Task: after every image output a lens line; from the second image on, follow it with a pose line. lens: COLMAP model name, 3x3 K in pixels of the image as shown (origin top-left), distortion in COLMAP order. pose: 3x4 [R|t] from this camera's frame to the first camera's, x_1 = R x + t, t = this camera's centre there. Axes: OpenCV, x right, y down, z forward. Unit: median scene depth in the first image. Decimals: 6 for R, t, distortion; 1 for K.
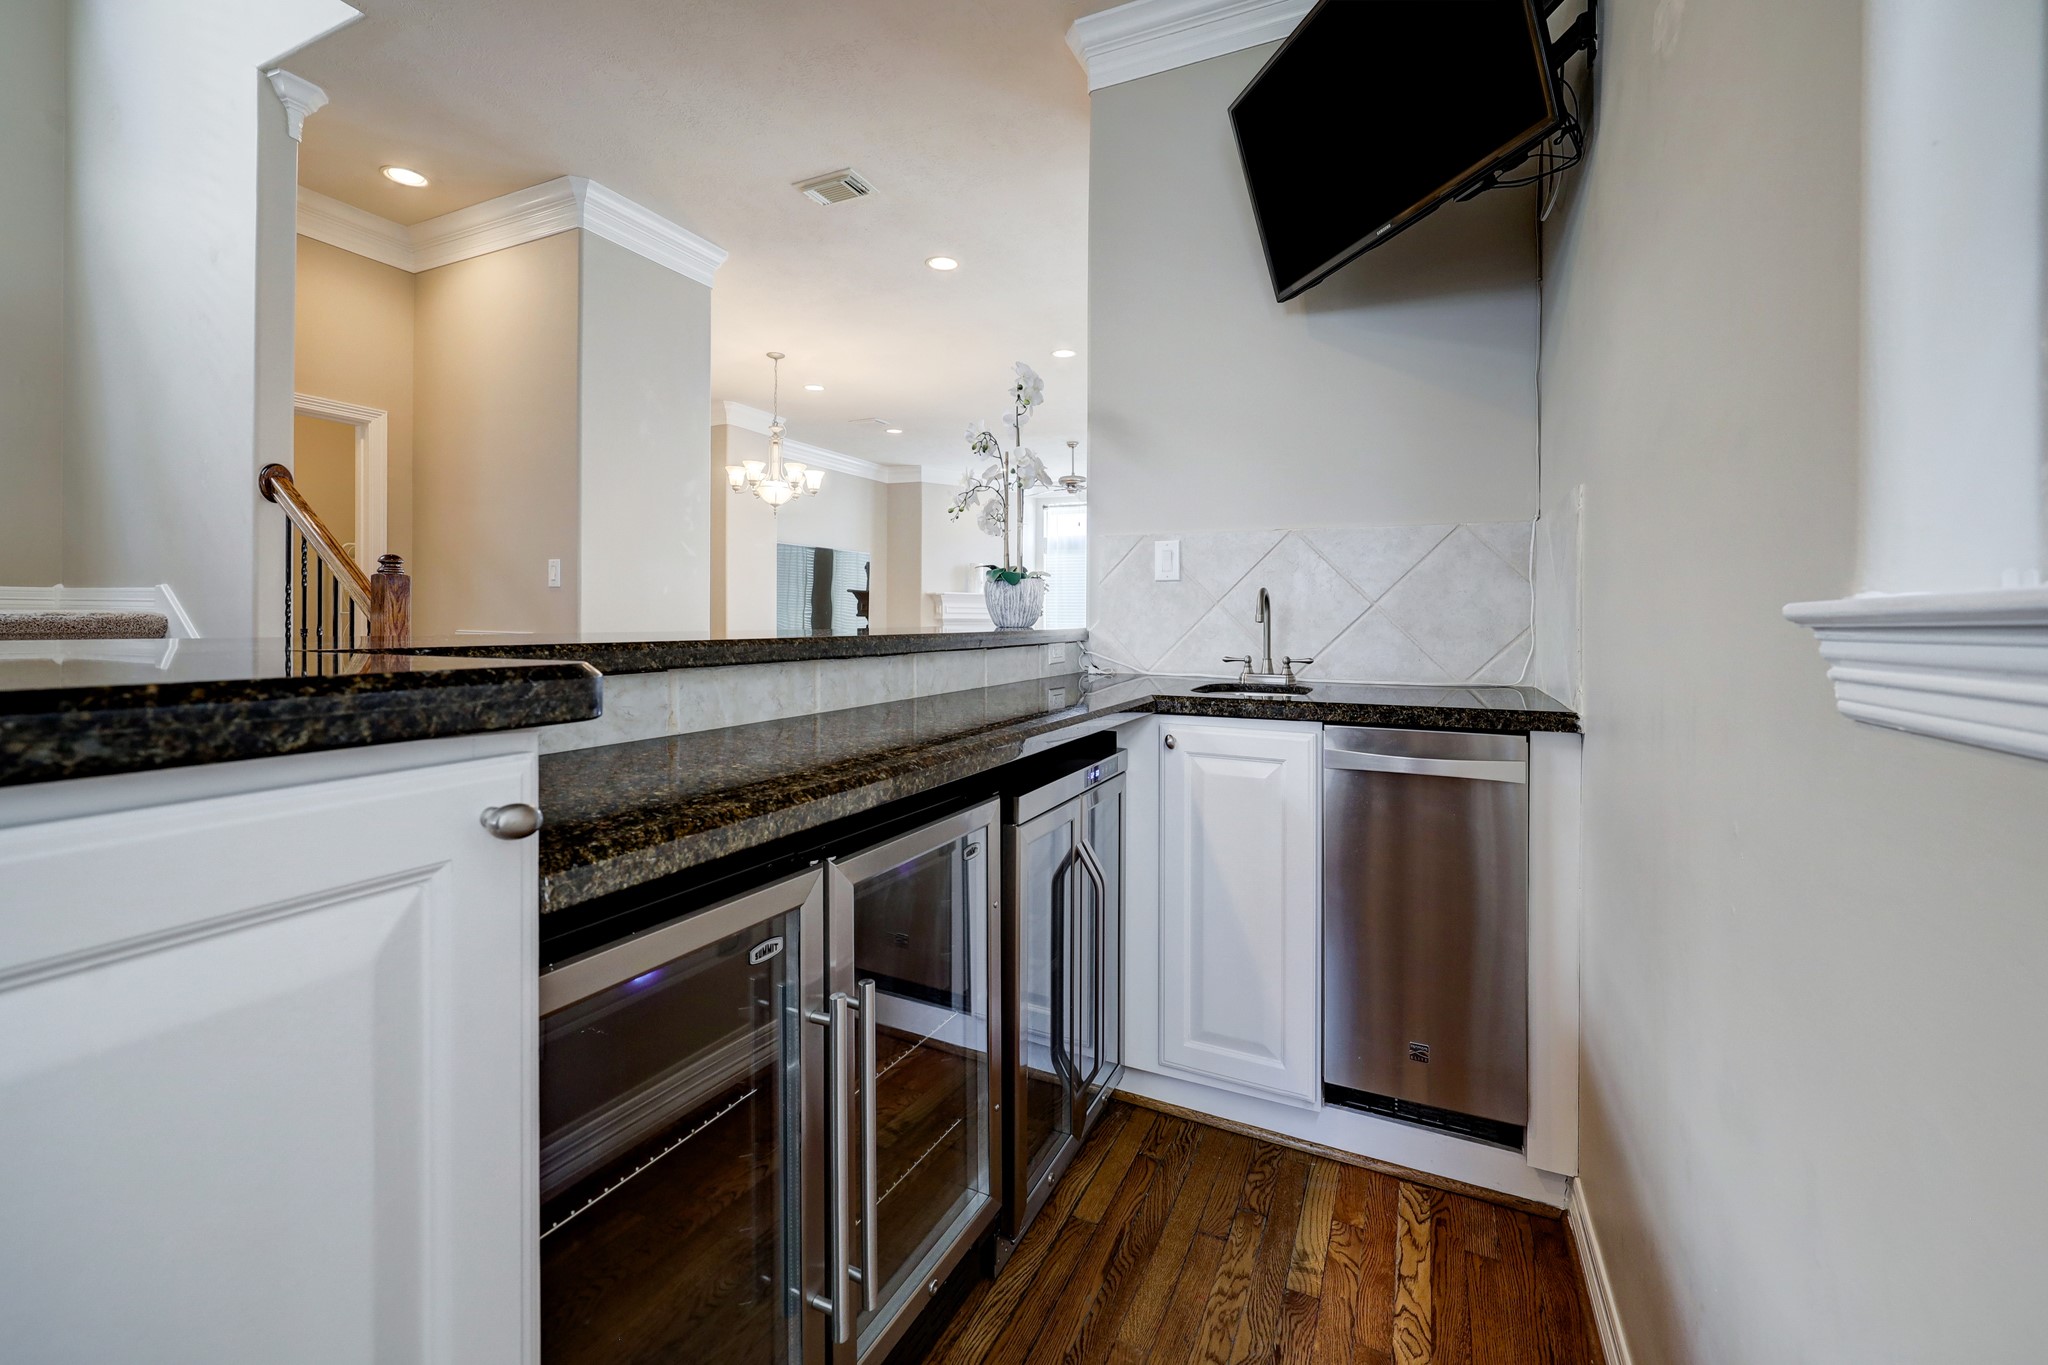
lens RADIAL K [[836.2, 0, 1029.1], [0, 836.2, 617.0], [0, 0, 1]] dist [0.006121, -0.000252]
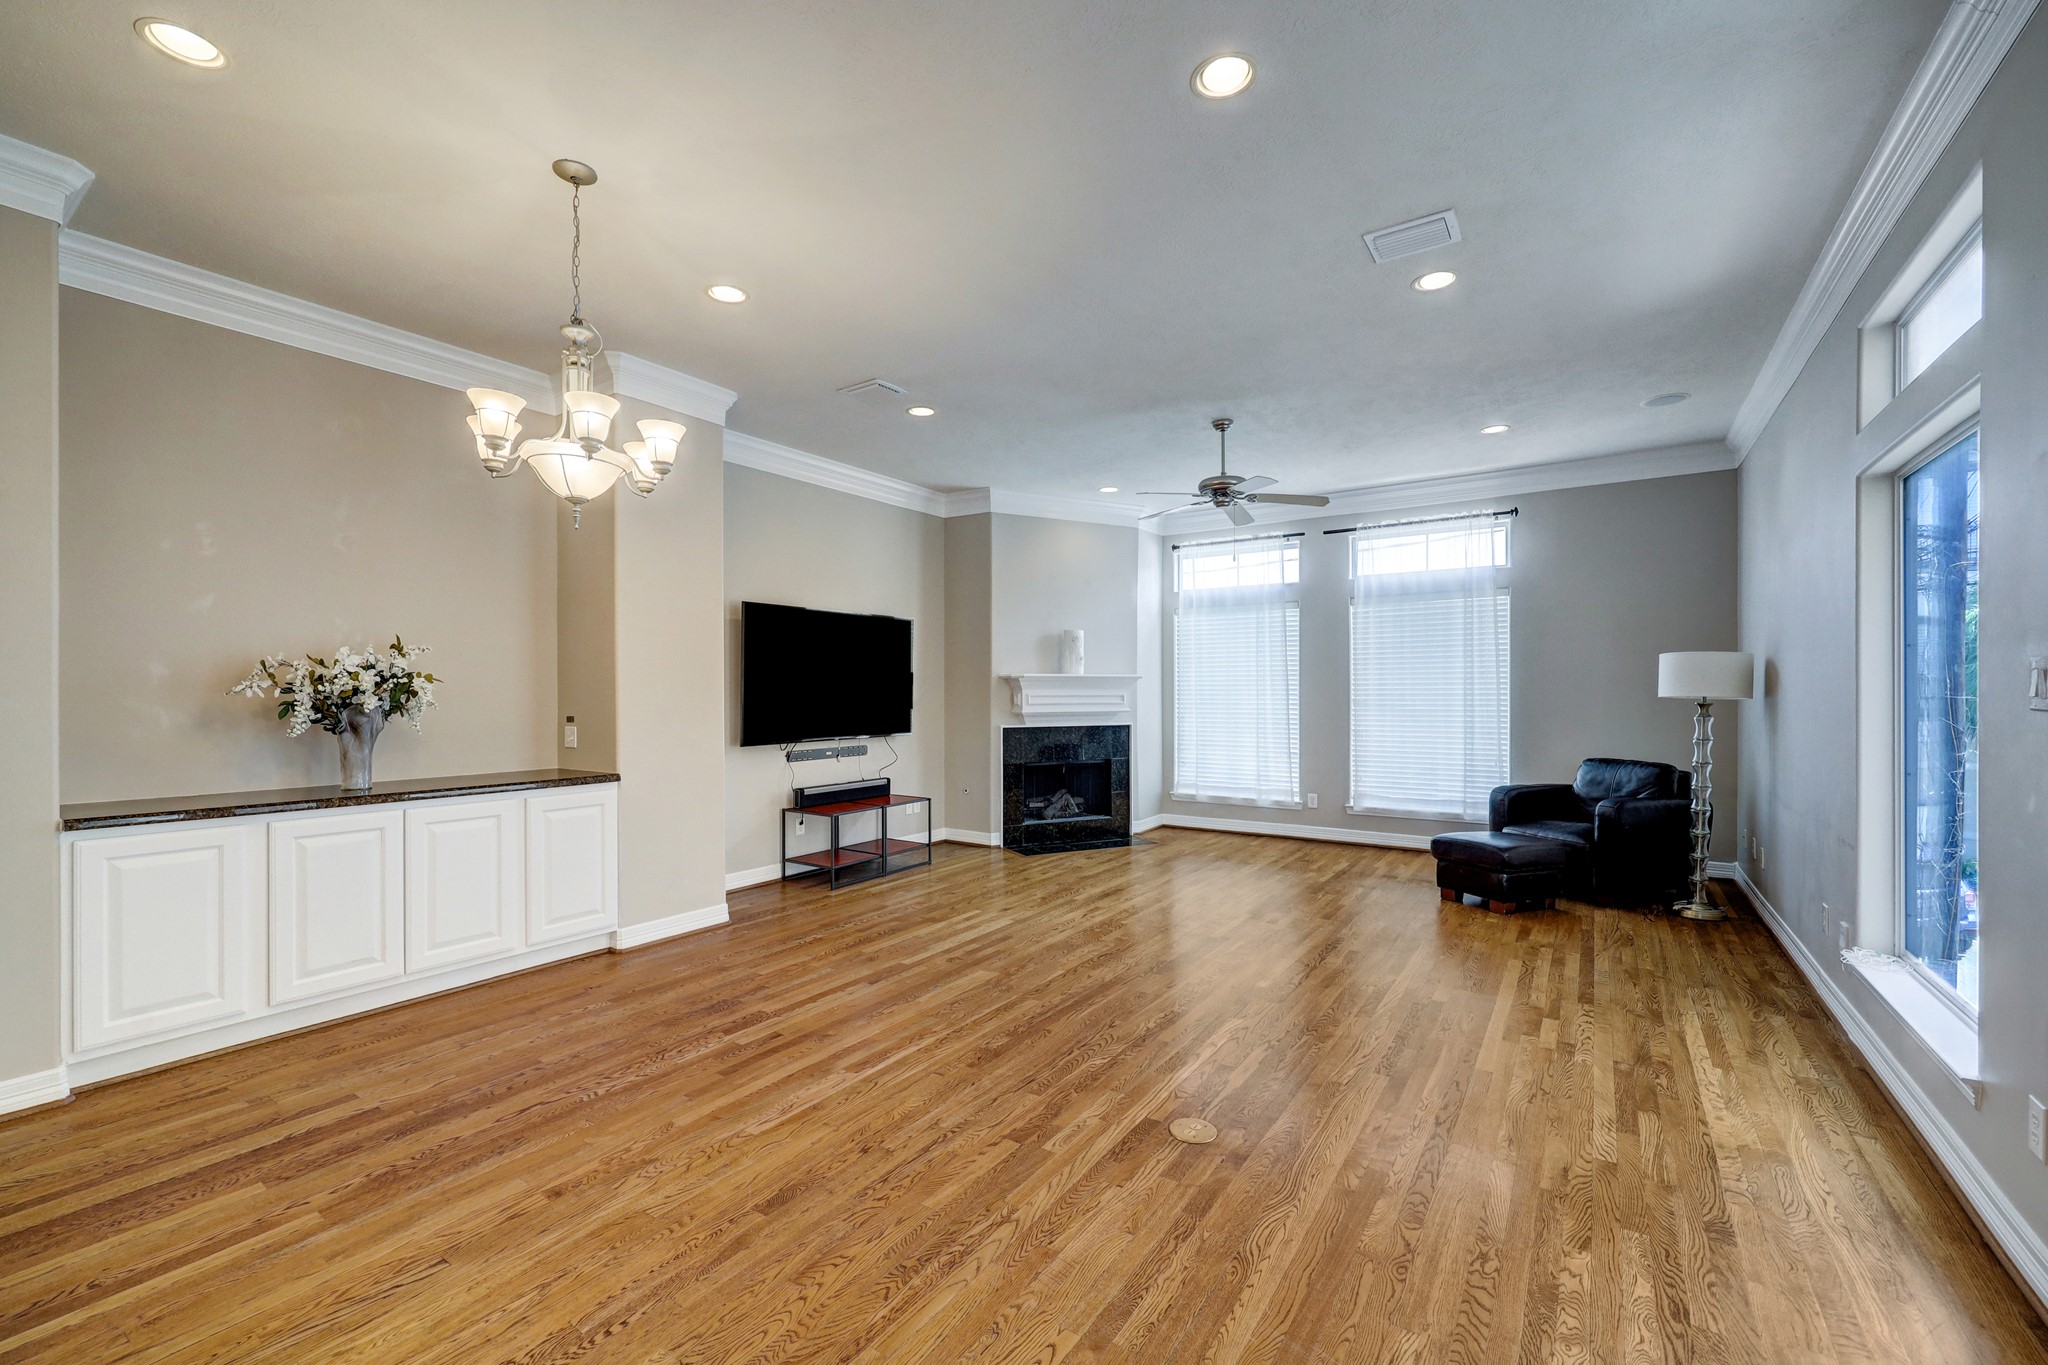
lens RADIAL K [[836.2, 0, 1029.2], [0, 836.2, 699.8], [0, 0, 1]] dist [0.006121, -0.000252]
pose [[0.989475, -0.013653, -0.144056, -0.003469], [0.015632, 0.999798, 0.012613, -0.063689], [0.143854, -0.014732, 0.989489, 1.251177]]
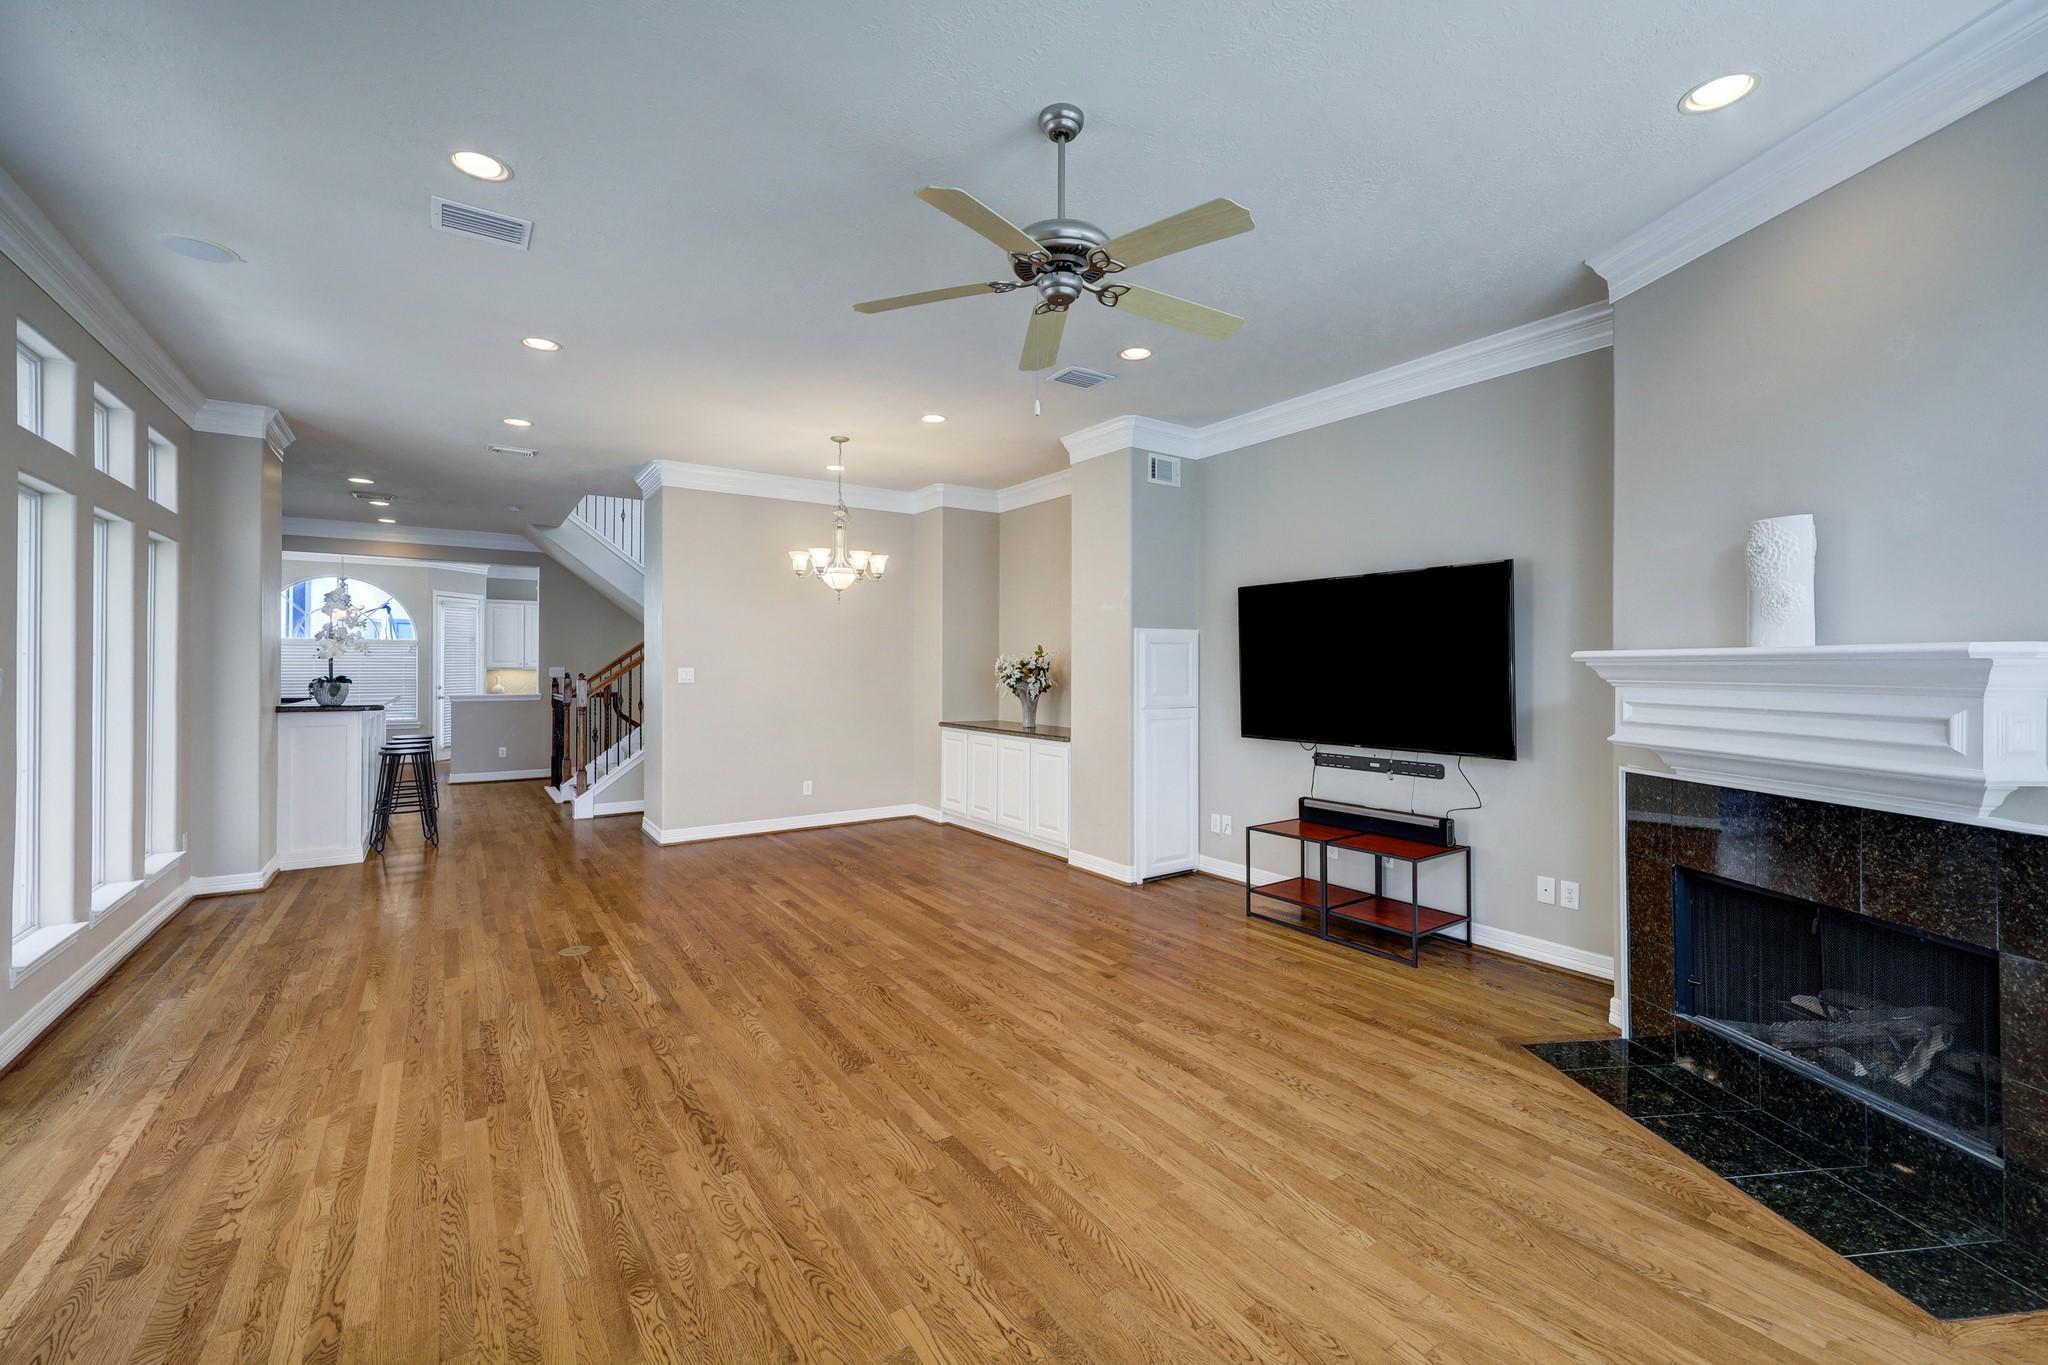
lens RADIAL K [[836.2, 0, 1022.5], [0, 836.2, 663.6], [0, 0, 1]] dist [0.006121, -0.000252]
pose [[-0.495696, -0.016607, -0.868337, 1.885743], [-0.002999, 0.999844, -0.017411, -0.080517], [0.868491, -0.006027, -0.495669, 5.927971]]
